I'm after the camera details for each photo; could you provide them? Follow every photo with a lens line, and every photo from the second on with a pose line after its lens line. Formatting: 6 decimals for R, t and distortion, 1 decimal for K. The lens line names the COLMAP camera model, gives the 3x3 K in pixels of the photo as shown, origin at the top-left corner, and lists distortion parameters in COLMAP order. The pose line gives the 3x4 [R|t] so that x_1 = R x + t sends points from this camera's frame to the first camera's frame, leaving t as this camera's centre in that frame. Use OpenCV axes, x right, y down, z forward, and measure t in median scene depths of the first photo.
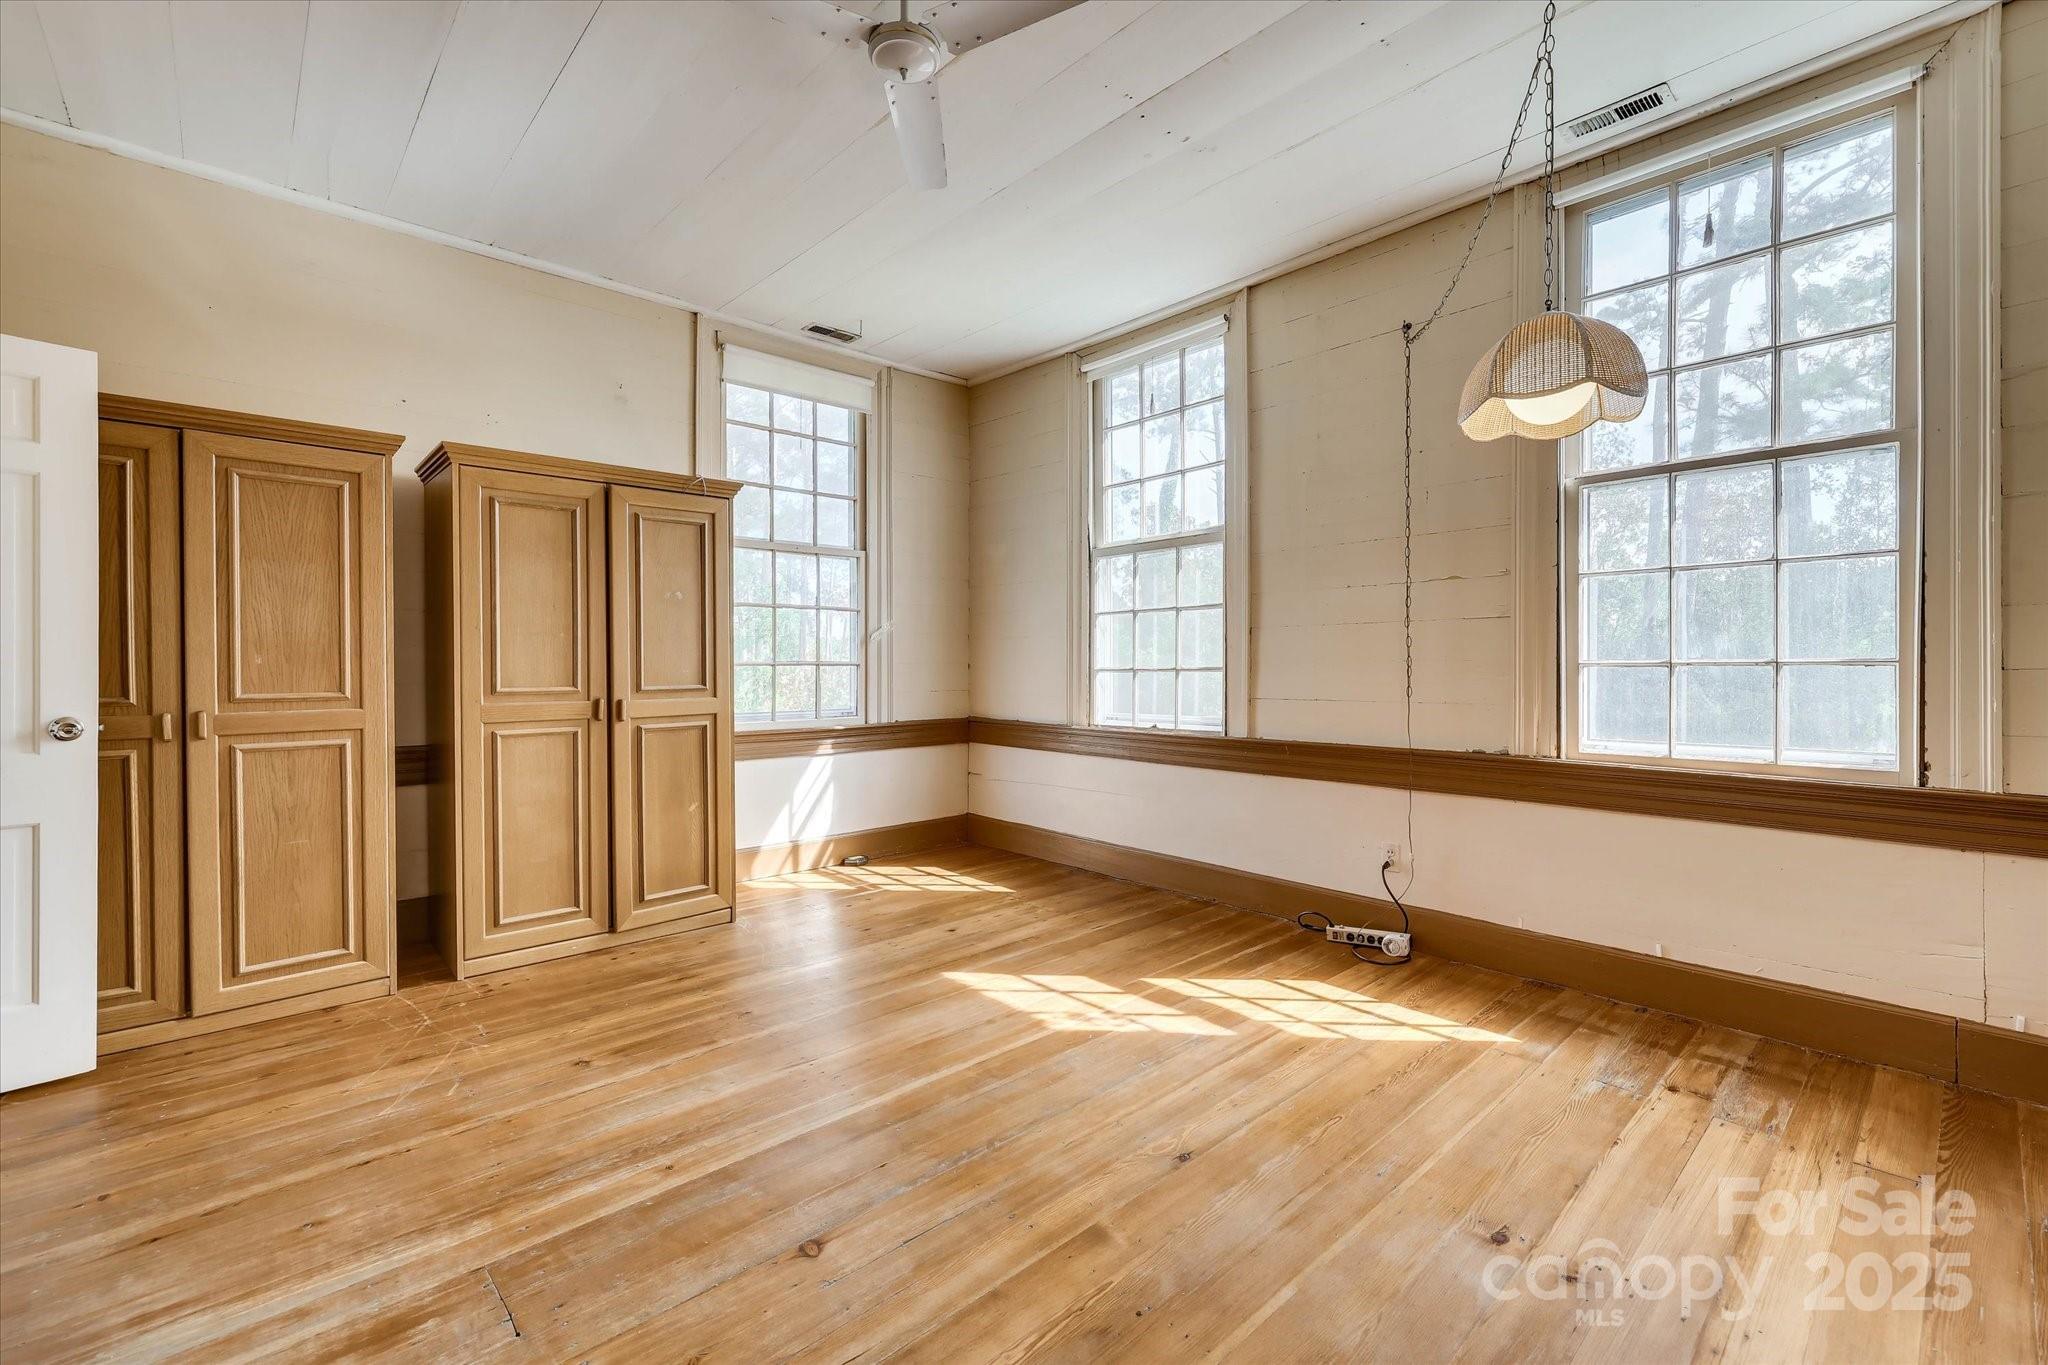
lens RADIAL K [[860.0, 0, 1016.8], [0, 860.0, 668.0], [0, 0, 1]] dist [-0.001306, 0.000459]
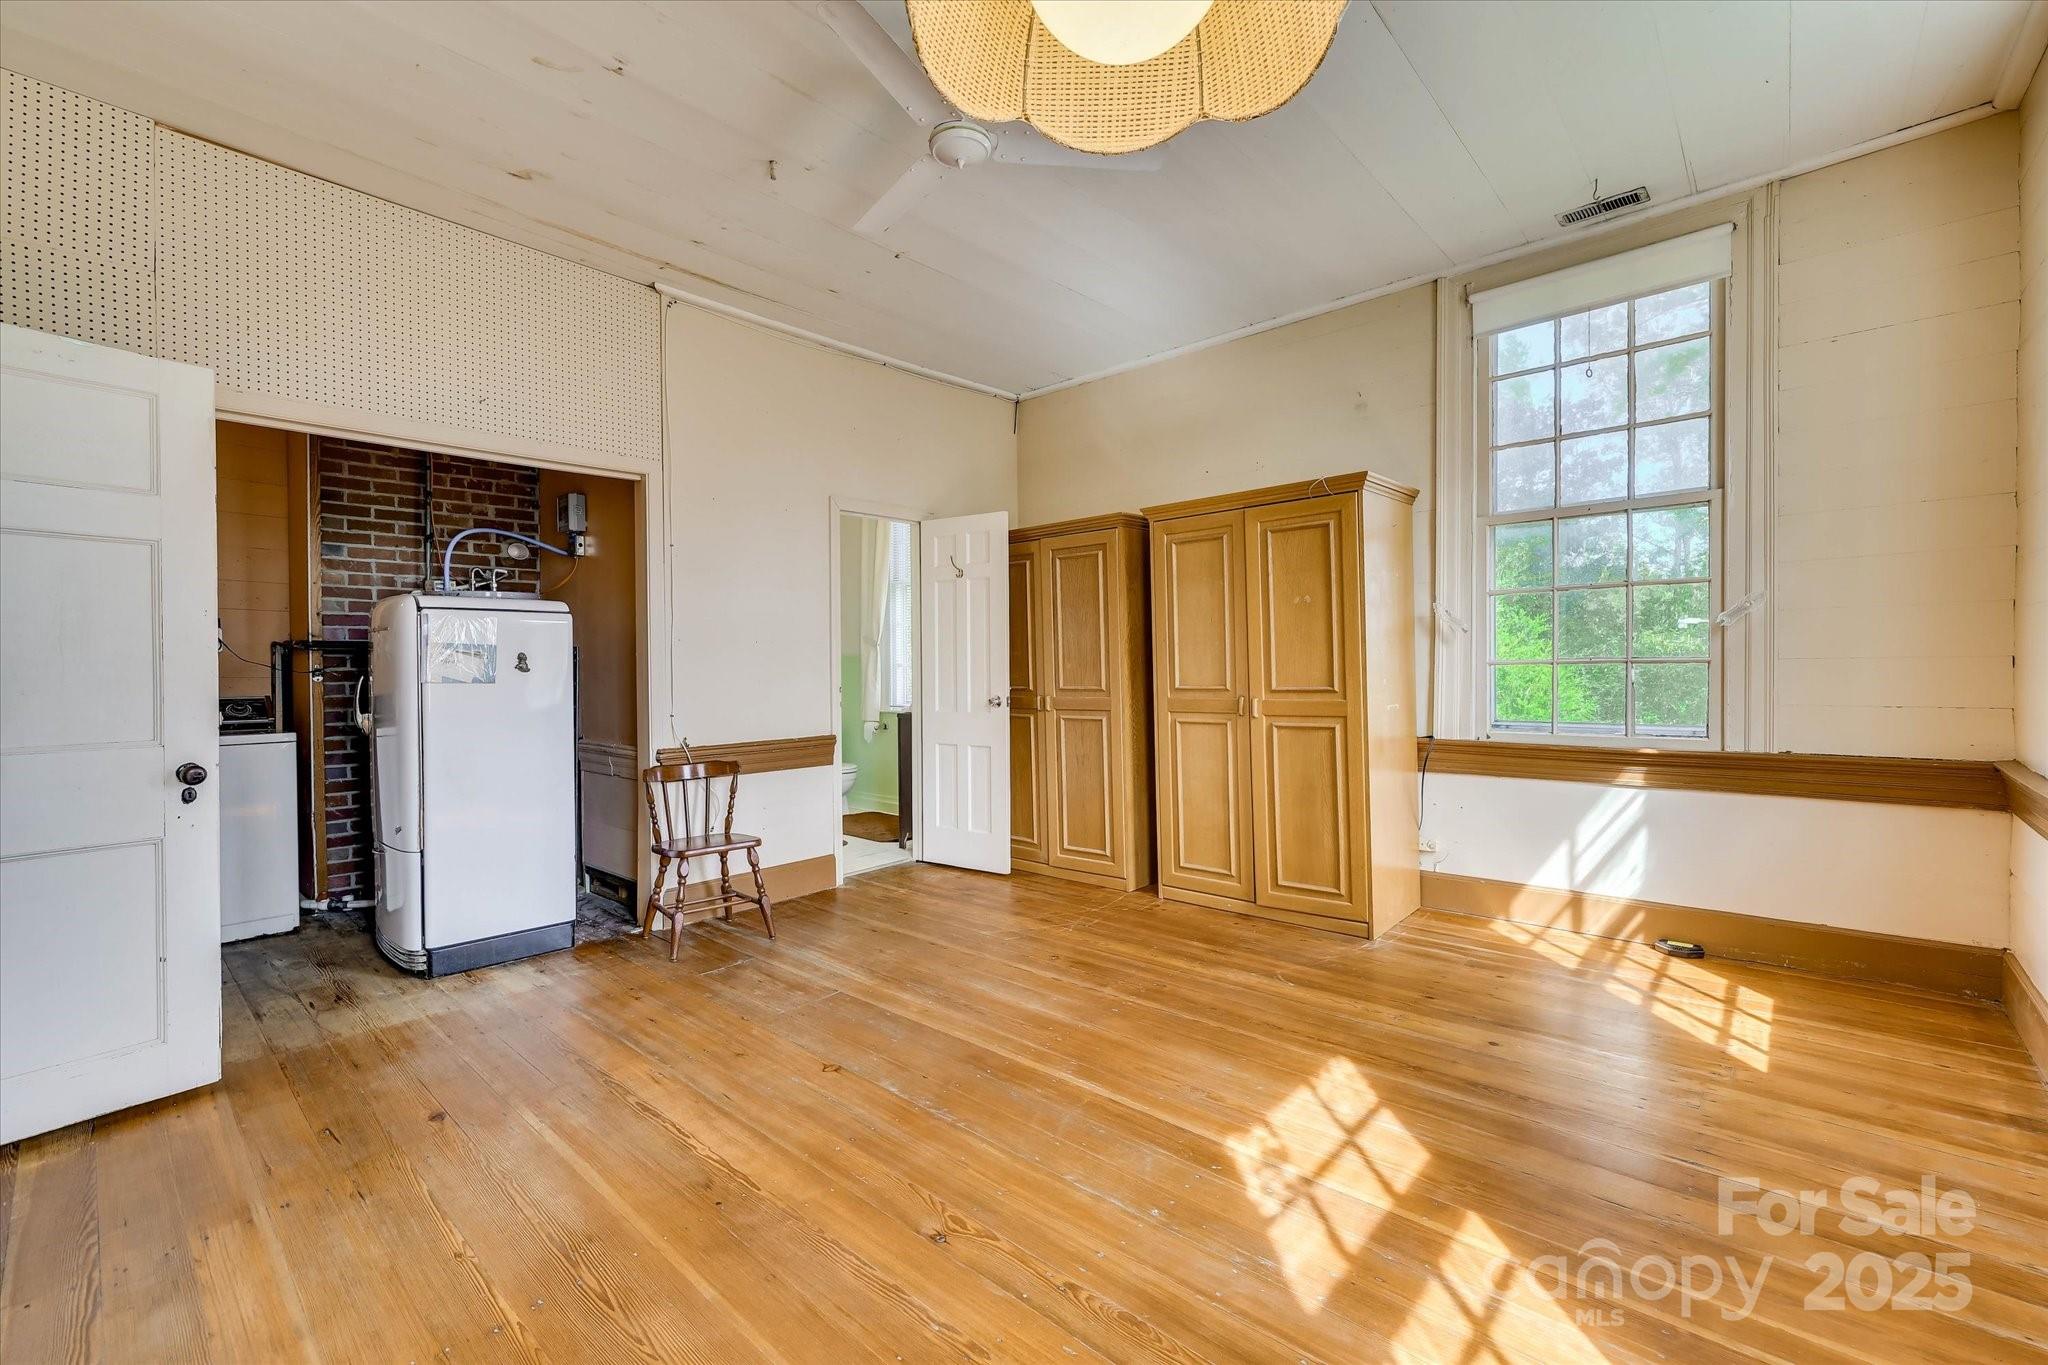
lens RADIAL K [[860.0, 0, 1015.7], [0, 860.0, 672.1], [0, 0, 1]] dist [-0.001306, 0.000459]
pose [[0.097348, 0.007845, -0.995219, 0.752466], [0.009993, 0.999911, 0.008860, -0.012596], [0.995200, -0.010807, 0.097261, 0.699478]]
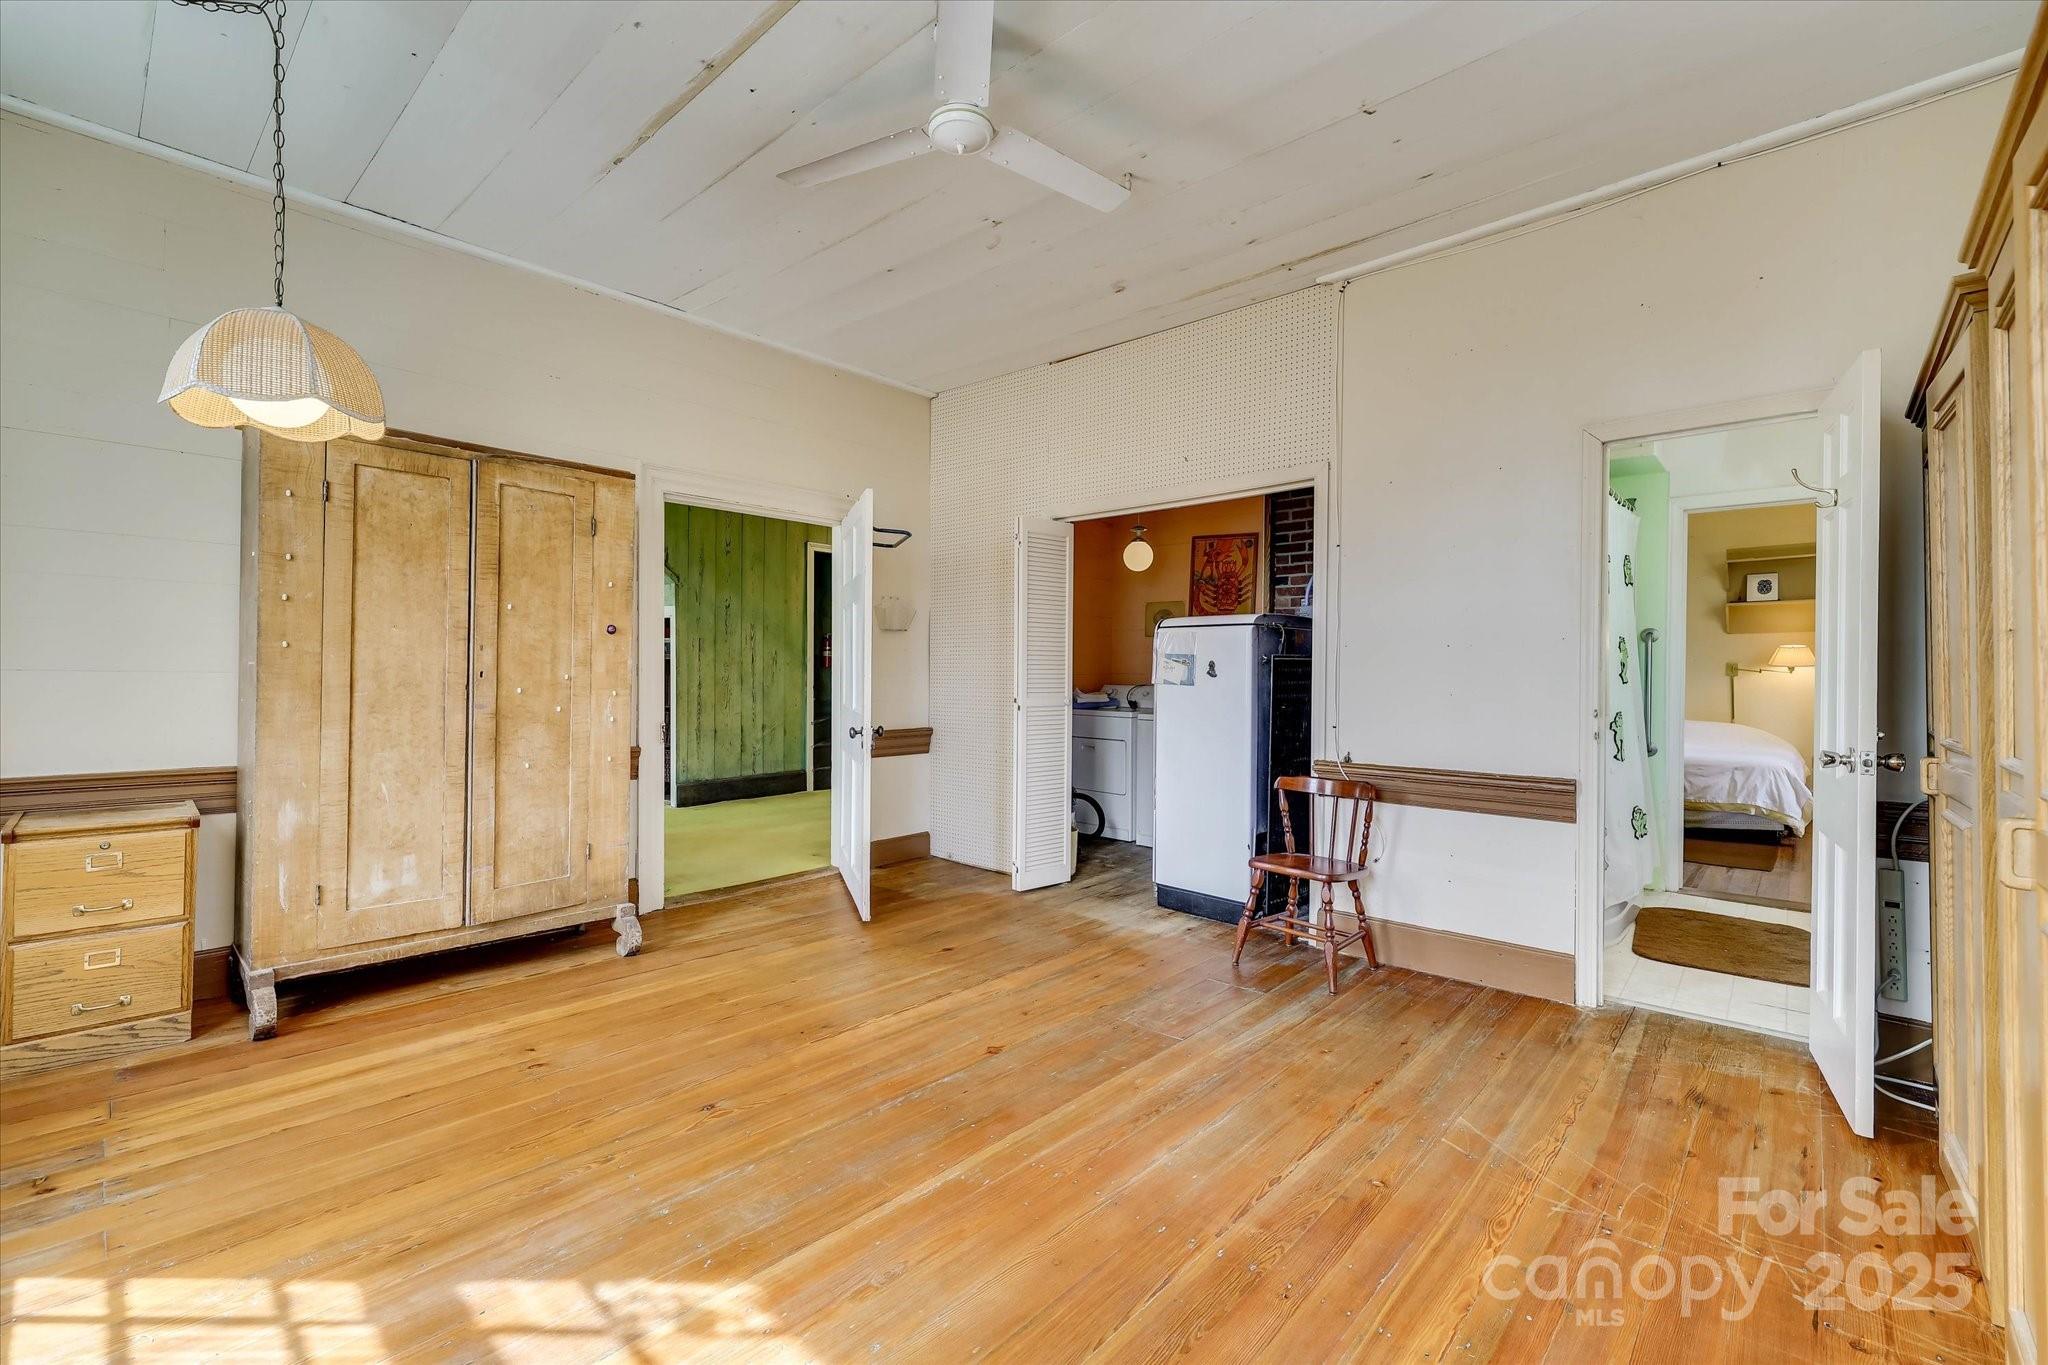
lens RADIAL K [[860.0, 0, 1019.8], [0, 860.0, 674.4], [0, 0, 1]] dist [-0.001306, 0.000459]
pose [[-0.996005, -0.005129, -0.089147, -0.083976], [-0.005456, 0.999979, 0.003426, -0.016903], [0.089128, 0.003899, -0.996013, 1.537258]]
